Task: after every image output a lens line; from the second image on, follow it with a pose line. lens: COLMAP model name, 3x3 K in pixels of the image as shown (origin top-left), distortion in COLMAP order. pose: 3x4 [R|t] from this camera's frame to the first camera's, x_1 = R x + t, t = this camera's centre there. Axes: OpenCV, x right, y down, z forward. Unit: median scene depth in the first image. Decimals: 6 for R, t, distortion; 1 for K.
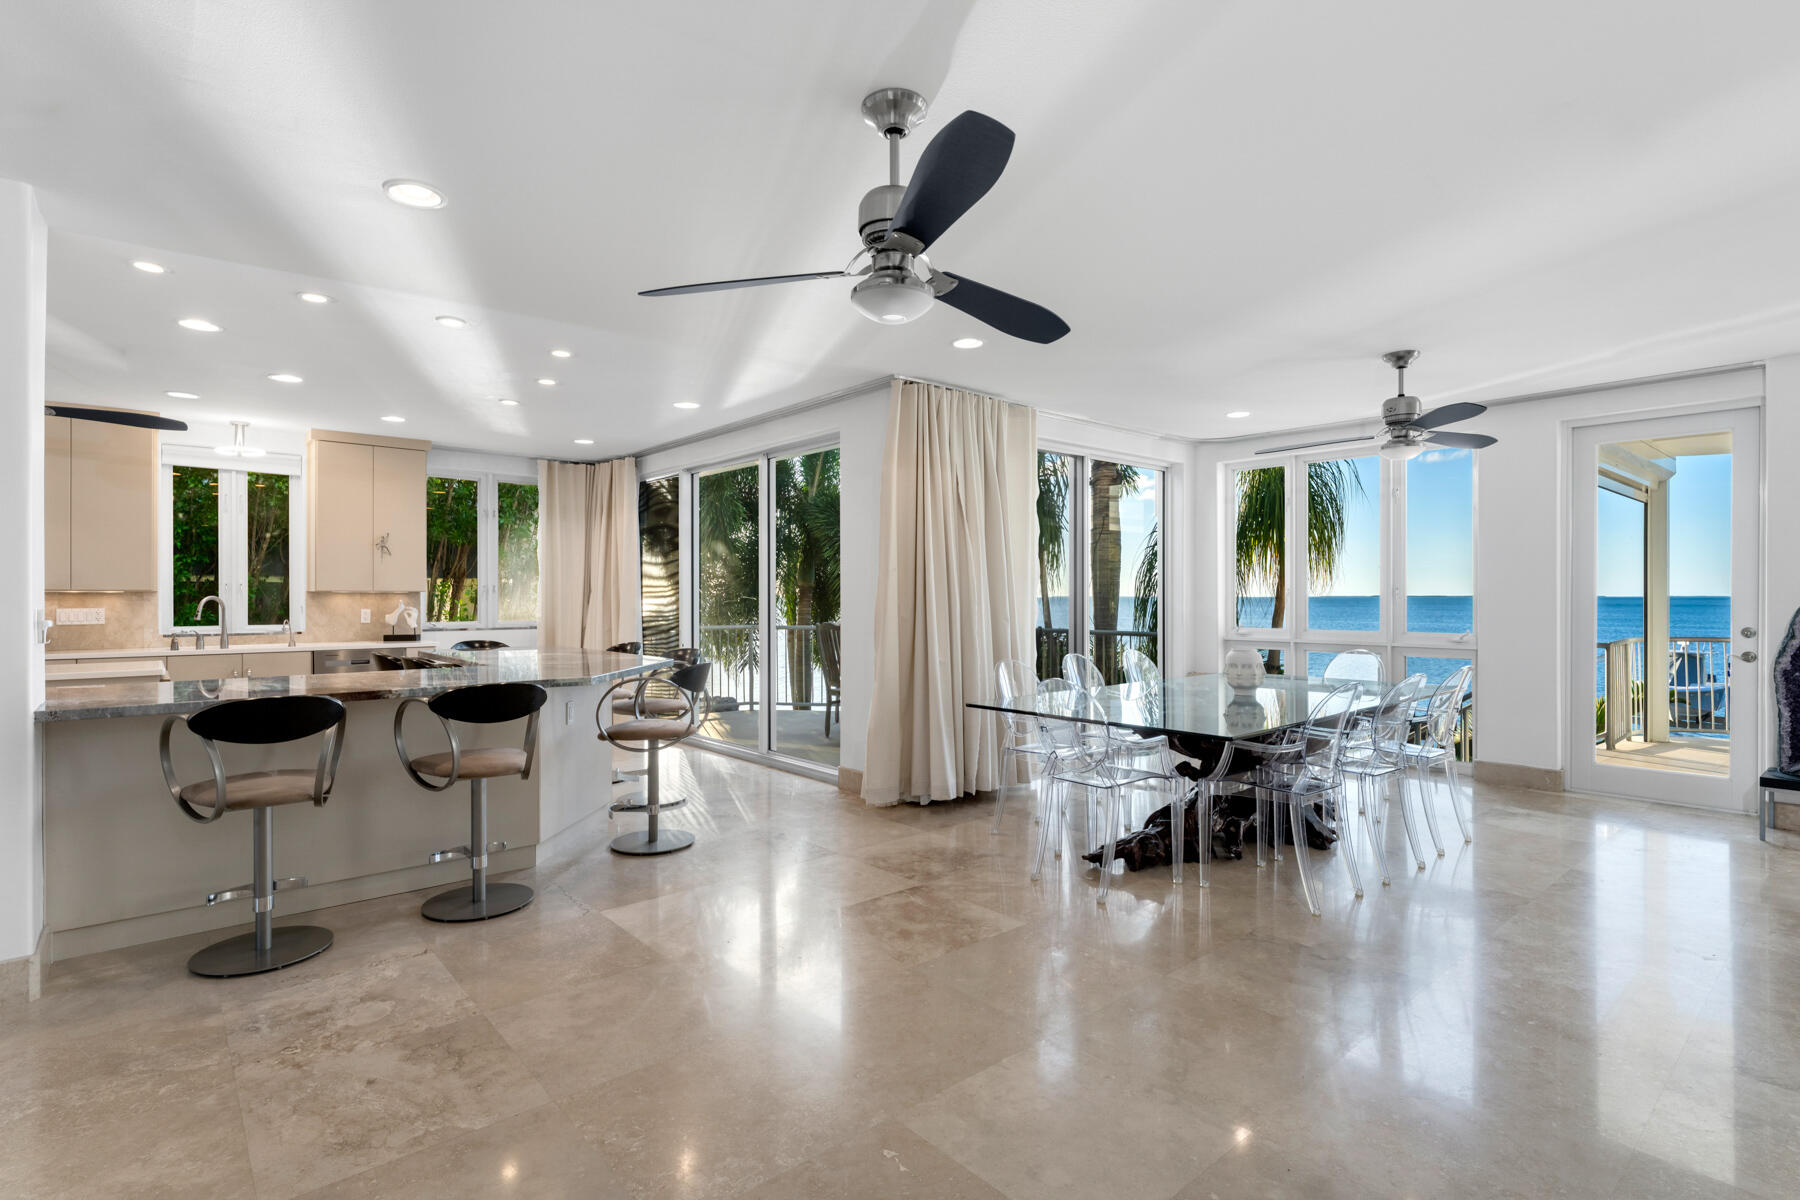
lens RADIAL K [[878.1, 0, 894.8], [0, 878.1, 595.8], [0, 0, 1]] dist [0.003428, 0.000490]
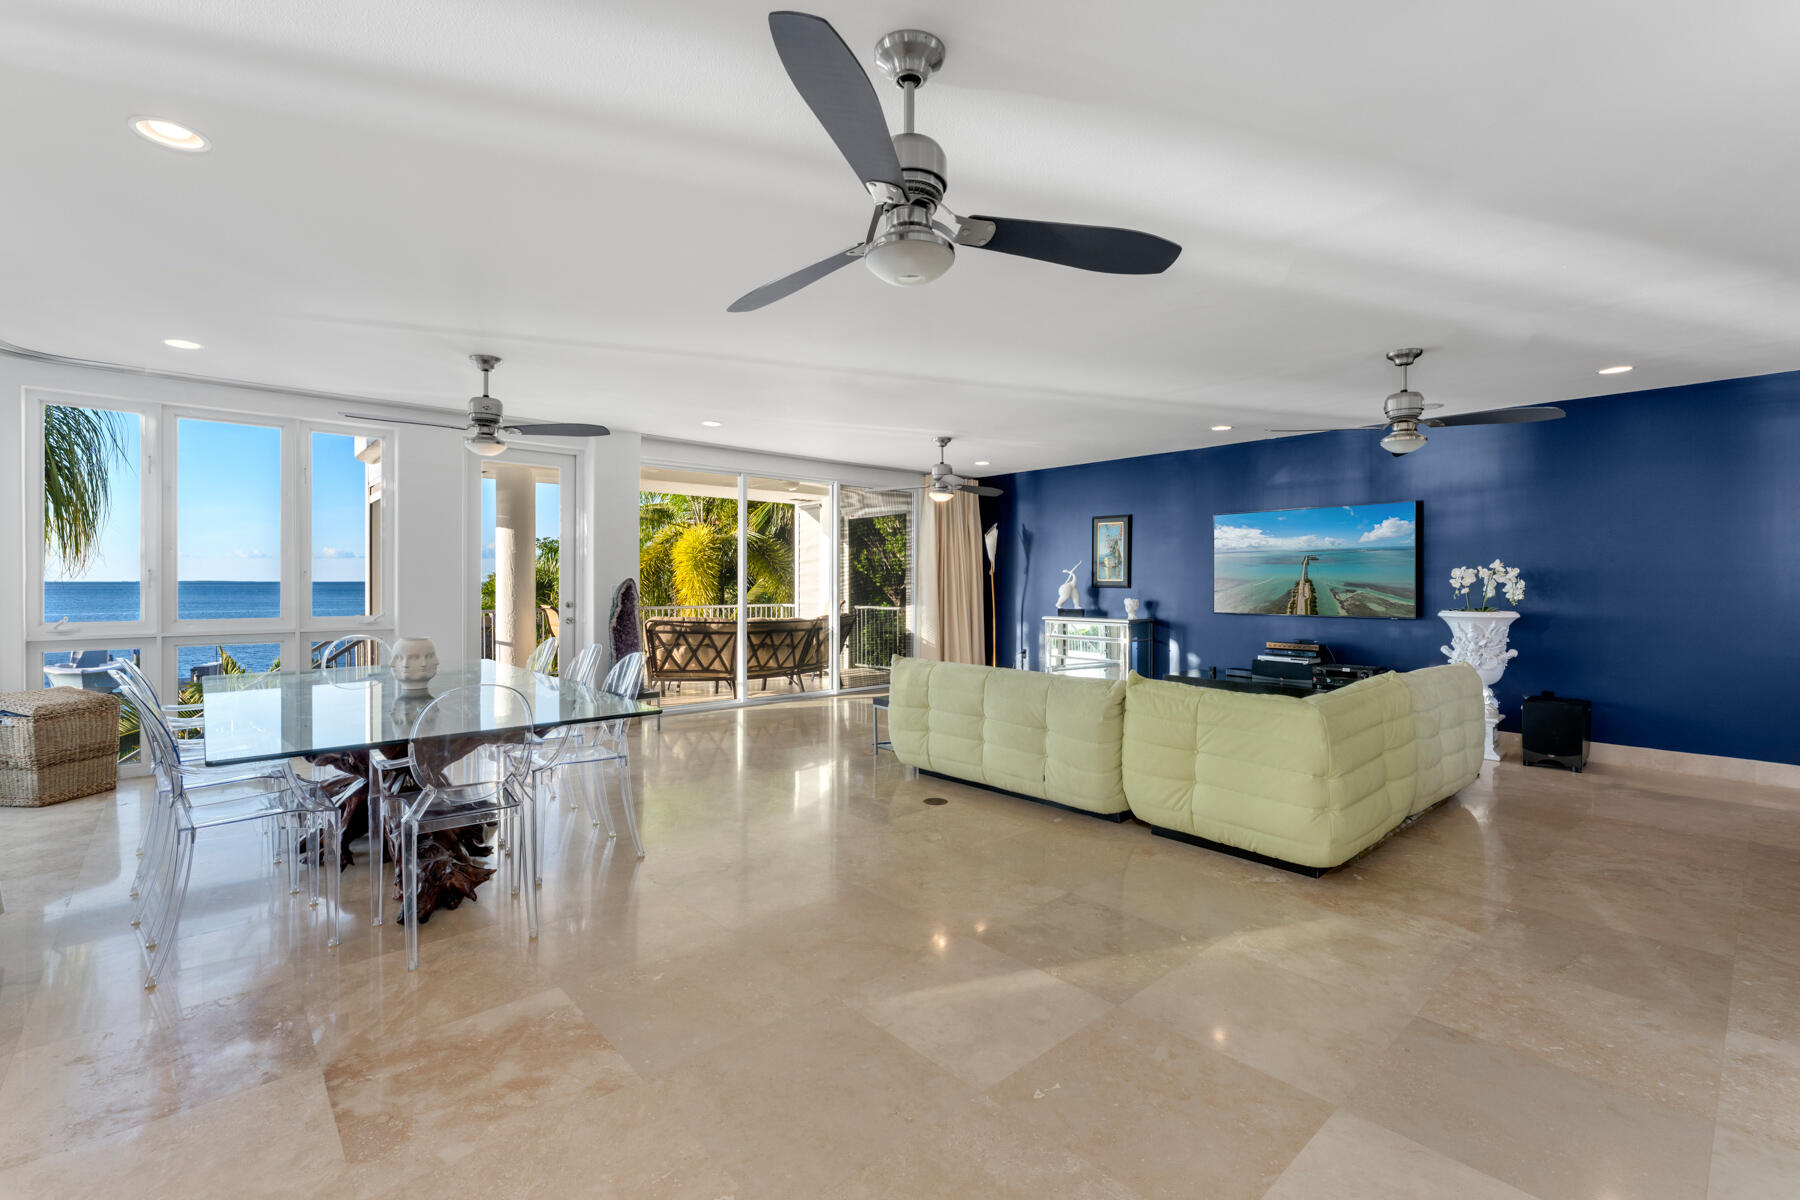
lens RADIAL K [[786.6, 0, 890.9], [0, 786.6, 592.4], [0, 0, 1]] dist [-0.001027, -0.000256]
pose [[-0.015509, -0.013271, 0.999792, -0.466864], [0.001851, 0.999910, 0.013301, 0.004339], [-0.999878, 0.002057, -0.015483, 0.585228]]
